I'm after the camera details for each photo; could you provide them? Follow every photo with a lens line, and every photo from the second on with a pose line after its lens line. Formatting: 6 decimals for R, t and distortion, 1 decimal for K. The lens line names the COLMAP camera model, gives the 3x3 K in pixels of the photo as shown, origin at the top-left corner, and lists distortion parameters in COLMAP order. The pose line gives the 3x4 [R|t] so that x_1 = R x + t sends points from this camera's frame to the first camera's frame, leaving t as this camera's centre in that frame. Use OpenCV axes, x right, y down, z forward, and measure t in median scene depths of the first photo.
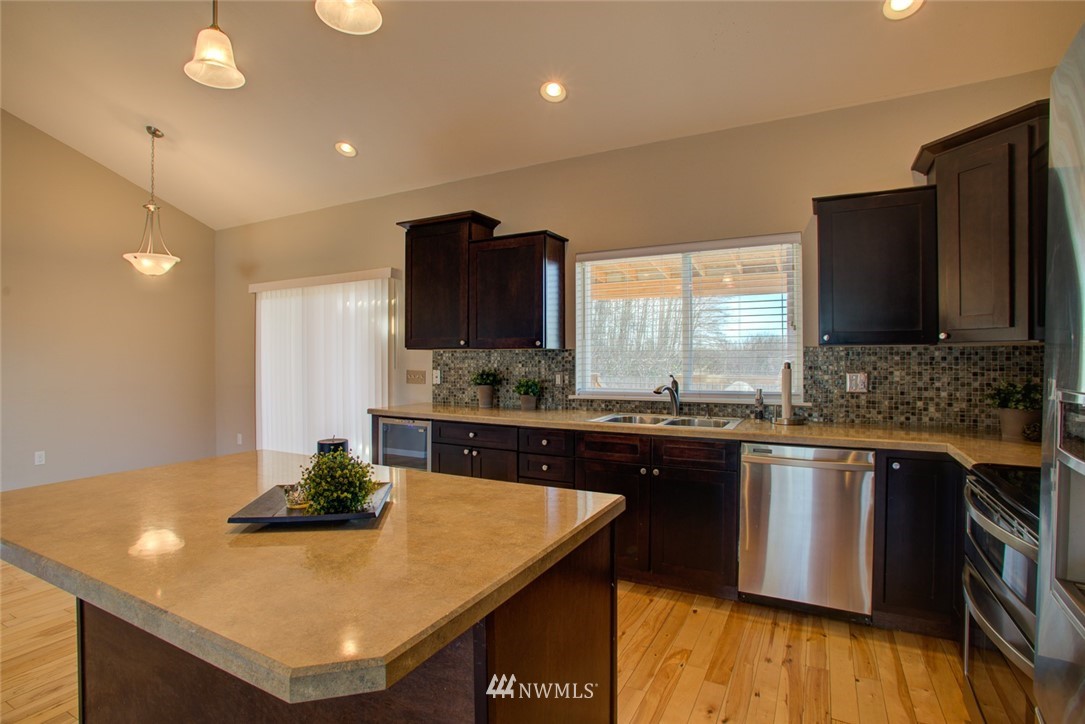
lens RADIAL K [[550.0, 0, 518.4], [0, 550.0, 360.3], [0, 0, 1]] dist [-0.083259, 0.033363]
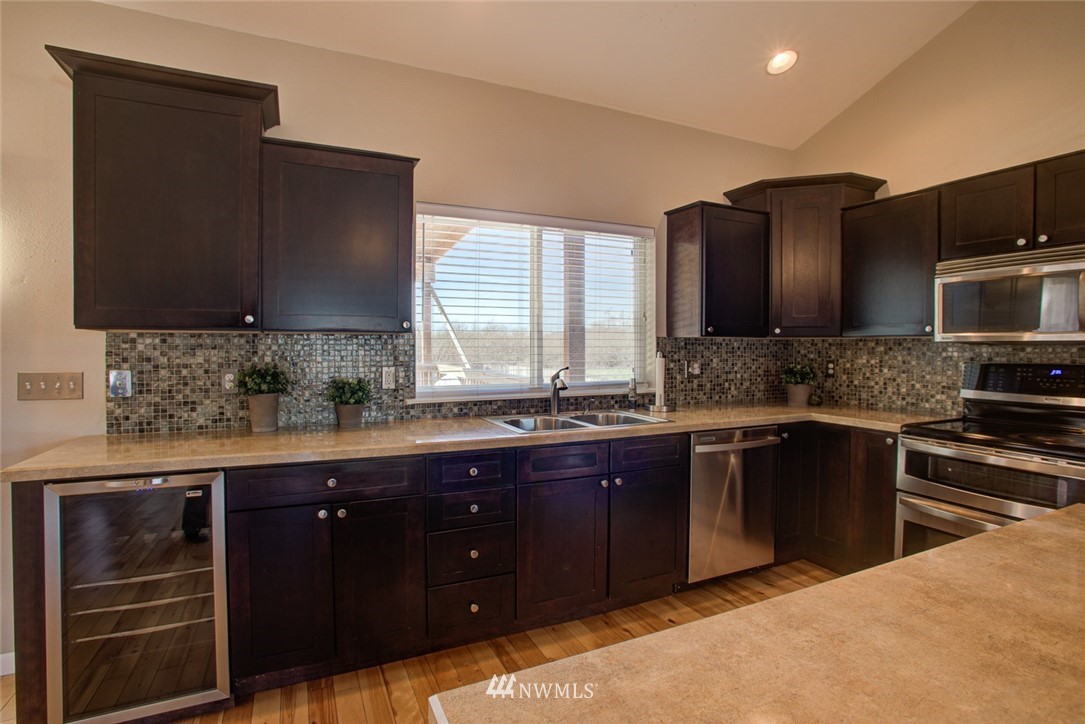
lens RADIAL K [[550.5, 0, 576.2], [0, 550.5, 353.7], [0, 0, 1]] dist [-0.081185, 0.026811]
pose [[0.553459, -0.011109, 0.832802, -0.370327], [-0.001537, 0.999896, 0.014359, -0.005883], [-0.832875, -0.009227, 0.553385, 0.432342]]
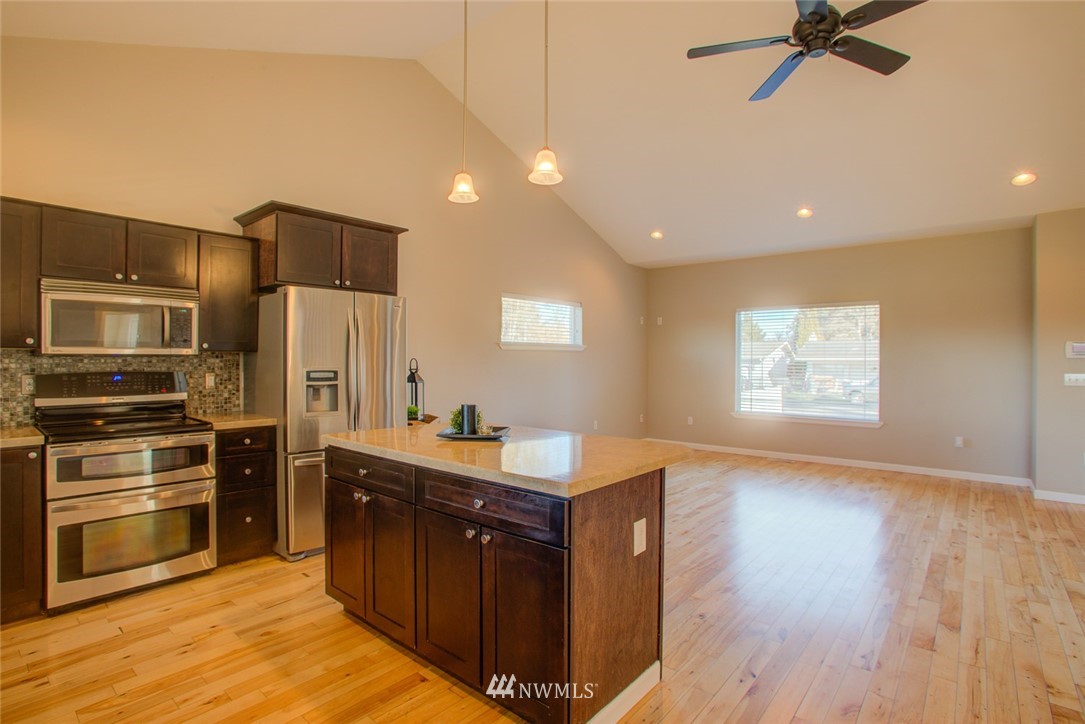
lens RADIAL K [[550.0, 0, 518.4], [0, 550.0, 360.3], [0, 0, 1]] dist [-0.083259, 0.033363]
pose [[-0.977488, -0.000207, 0.210989, -0.324183], [0.000641, 0.999992, 0.003949, -0.005966], [-0.210988, 0.003995, -0.977481, 0.985076]]
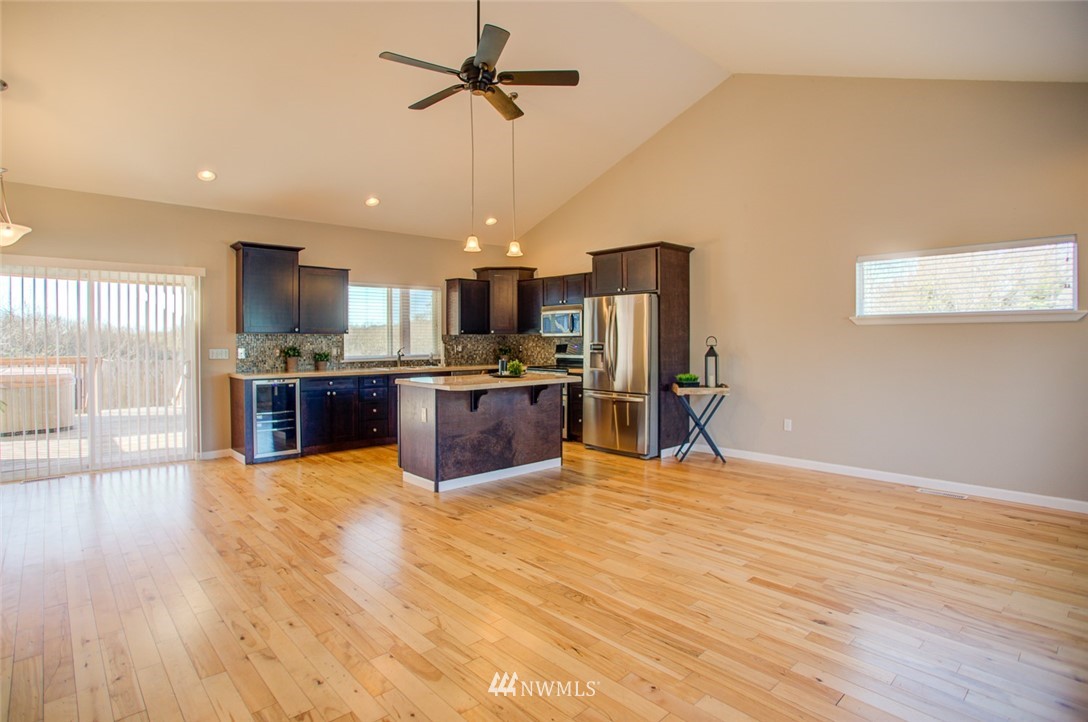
lens RADIAL K [[576.1, 0, 528.1], [0, 576.1, 347.5], [0, 0, 1]] dist [-0.078617, 0.001015]
pose [[0.337374, -0.014893, 0.941253, -1.446454], [0.005769, 0.999889, 0.013752, -0.000439], [-0.941353, 0.000791, 0.337422, -0.197617]]
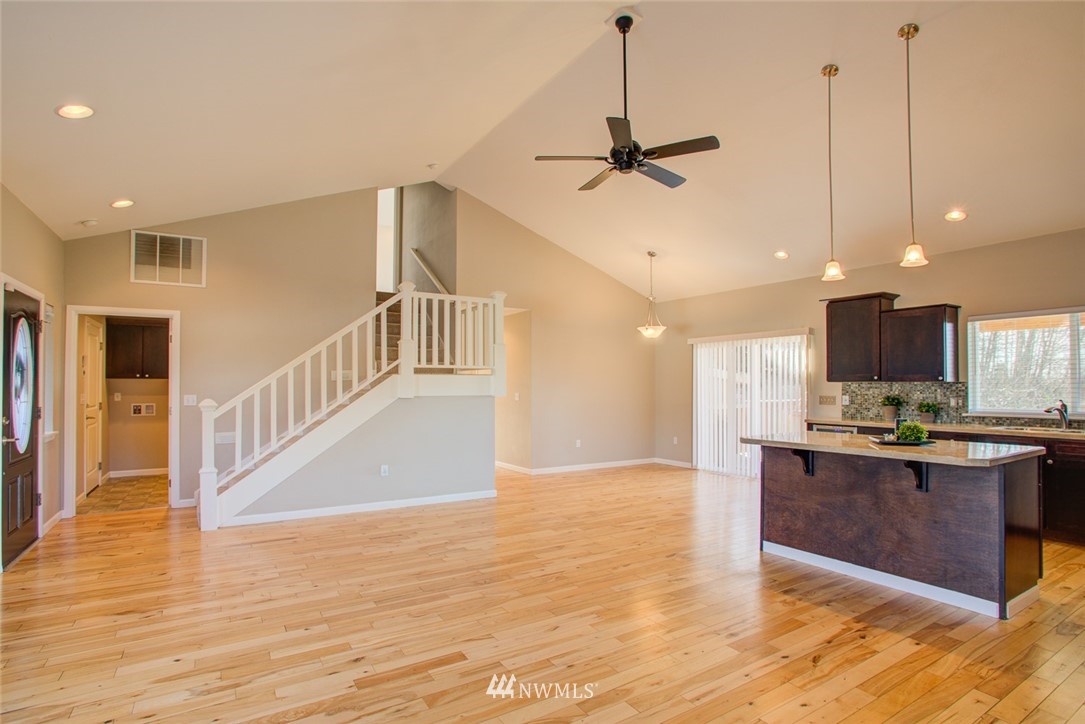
lens RADIAL K [[520.2, 0, 513.7], [0, 520.2, 378.4], [0, 0, 1]] dist [-0.073282, 0.025077]
pose [[0.857929, -0.004342, -0.513750, -0.249024], [-0.006403, 0.999796, -0.019142, 0.003596], [0.513729, 0.019712, 0.857726, -0.737477]]
